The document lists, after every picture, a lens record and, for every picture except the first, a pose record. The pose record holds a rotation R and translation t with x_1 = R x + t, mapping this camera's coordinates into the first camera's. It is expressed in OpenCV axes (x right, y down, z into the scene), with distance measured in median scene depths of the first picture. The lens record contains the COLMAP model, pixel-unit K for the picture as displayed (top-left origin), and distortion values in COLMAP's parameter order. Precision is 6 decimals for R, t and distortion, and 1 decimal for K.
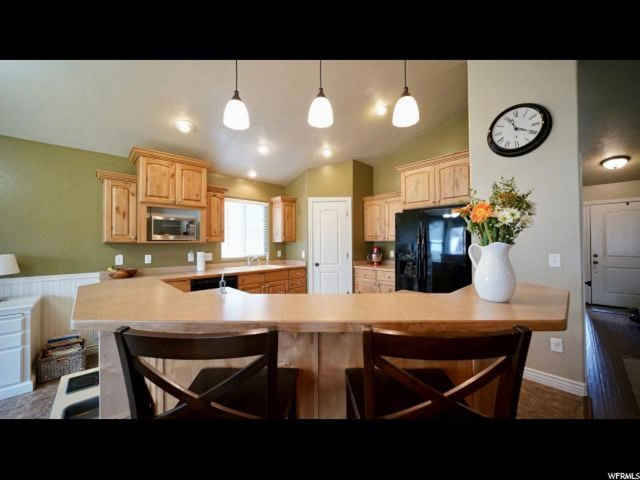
lens RADIAL K [[251.7, 0, 320.0], [0, 251.7, 240.0], [0, 0, 1]] dist [0.001071, 0.000046]
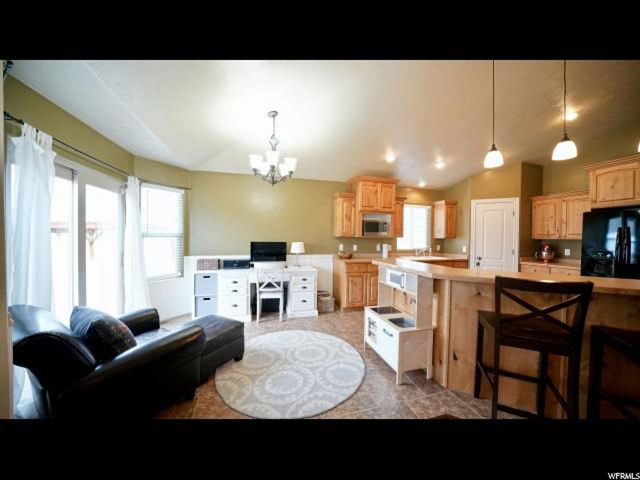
lens RADIAL K [[229.4, 0, 320.0], [0, 229.4, 240.0], [0, 0, 1]] dist [-0.001212, -0.000125]
pose [[0.897980, 0.023916, -0.439387, -0.214430], [-0.014671, 0.999594, 0.024427, -0.001270], [0.439792, -0.015489, 0.897966, -0.267566]]
